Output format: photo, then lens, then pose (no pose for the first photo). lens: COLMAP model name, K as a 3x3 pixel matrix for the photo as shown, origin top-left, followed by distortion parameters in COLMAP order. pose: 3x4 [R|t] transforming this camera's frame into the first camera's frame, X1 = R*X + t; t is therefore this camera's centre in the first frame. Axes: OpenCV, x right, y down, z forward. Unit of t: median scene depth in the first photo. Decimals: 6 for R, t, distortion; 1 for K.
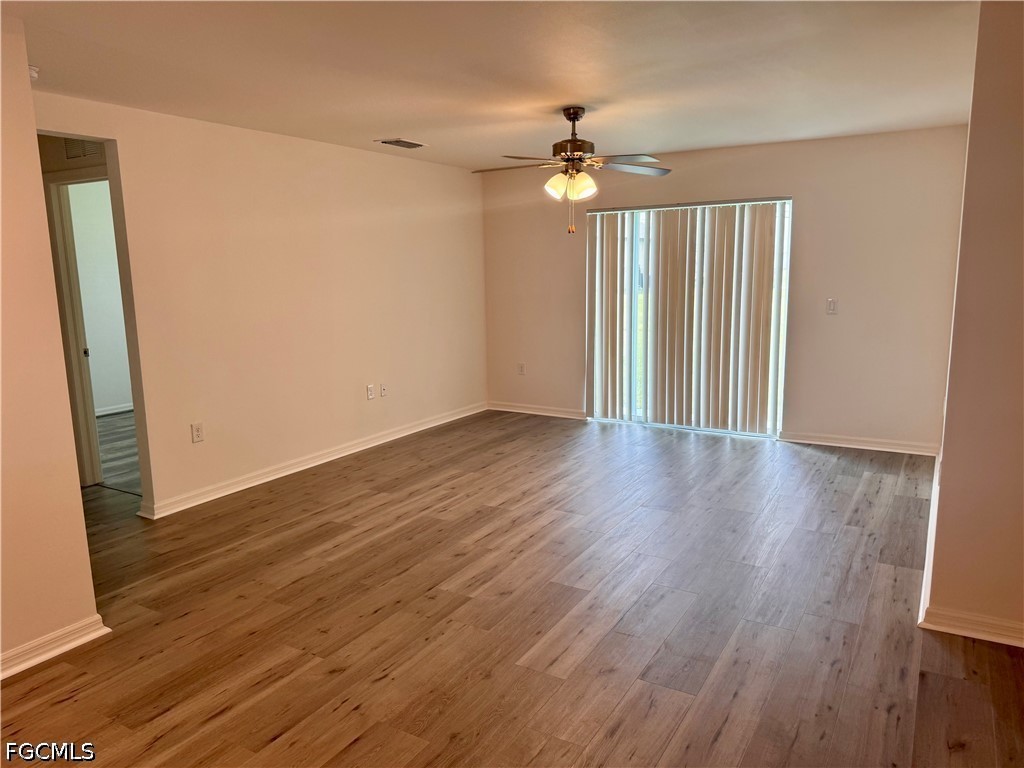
lens RADIAL K [[732.6, 0, 511.7], [0, 732.6, 385.3], [0, 0, 1]] dist [-0.002463, -0.006289]
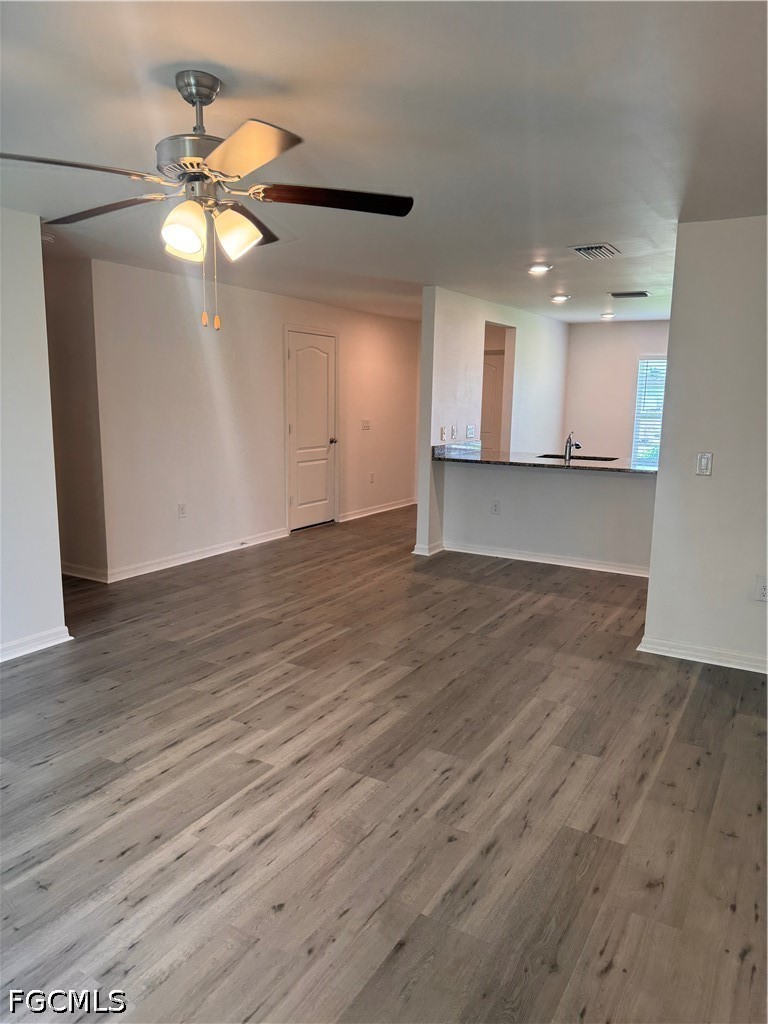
lens RADIAL K [[732.6, 0, 383.6], [0, 732.6, 514.6], [0, 0, 1]] dist [-0.002463, -0.006289]
pose [[-0.999959, 0.001114, -0.008937, -0.035154], [-0.001839, 0.946167, 0.323674, -0.271123], [0.008816, 0.323677, -0.946126, 1.653870]]
